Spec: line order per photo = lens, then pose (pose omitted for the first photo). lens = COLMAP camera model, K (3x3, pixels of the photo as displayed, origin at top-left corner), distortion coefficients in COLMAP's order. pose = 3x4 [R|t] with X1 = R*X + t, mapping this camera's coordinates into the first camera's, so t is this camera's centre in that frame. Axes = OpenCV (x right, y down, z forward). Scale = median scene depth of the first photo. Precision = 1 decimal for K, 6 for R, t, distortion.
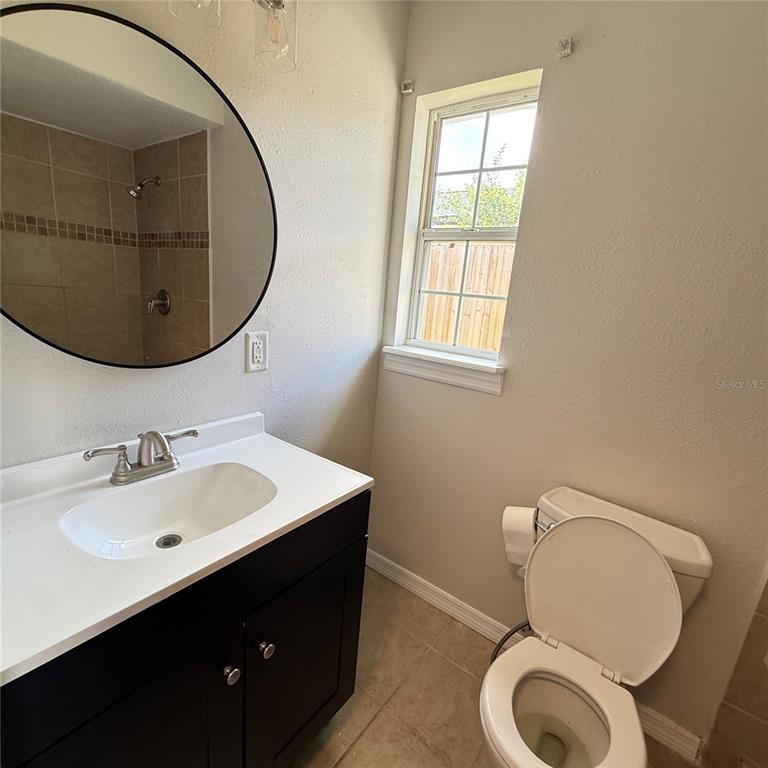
lens RADIAL K [[412.3, 0, 384.0], [0, 412.3, 384.0], [0, 0, 1]] dist [0.003546, -0.000122]
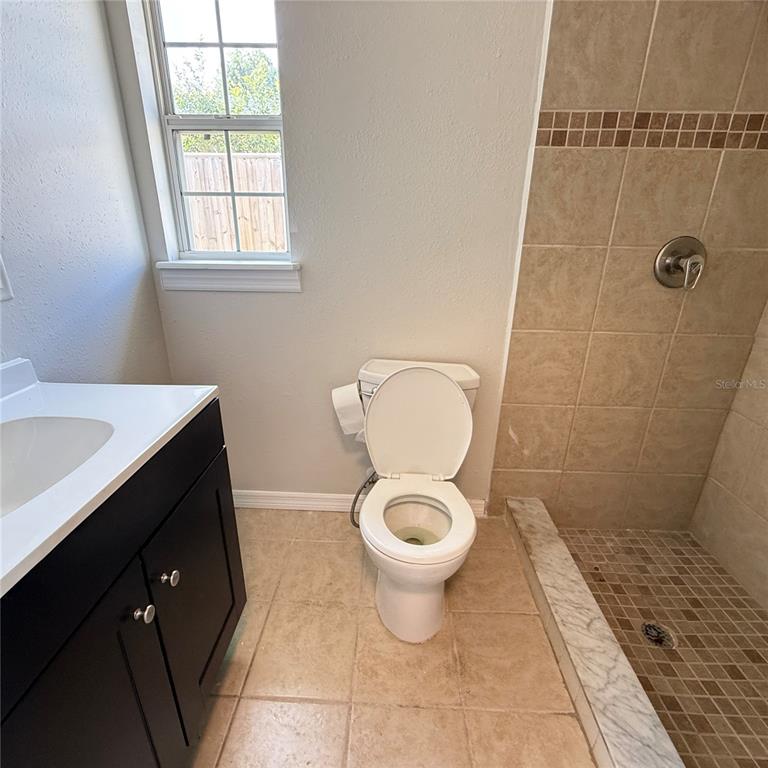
lens RADIAL K [[412.3, 0, 384.0], [0, 412.3, 384.0], [0, 0, 1]] dist [0.003546, -0.000122]
pose [[0.813047, -0.272360, 0.514563, -0.160398], [0.190291, 0.959603, 0.207248, 0.081640], [-0.550222, -0.070585, 0.832030, 0.004096]]
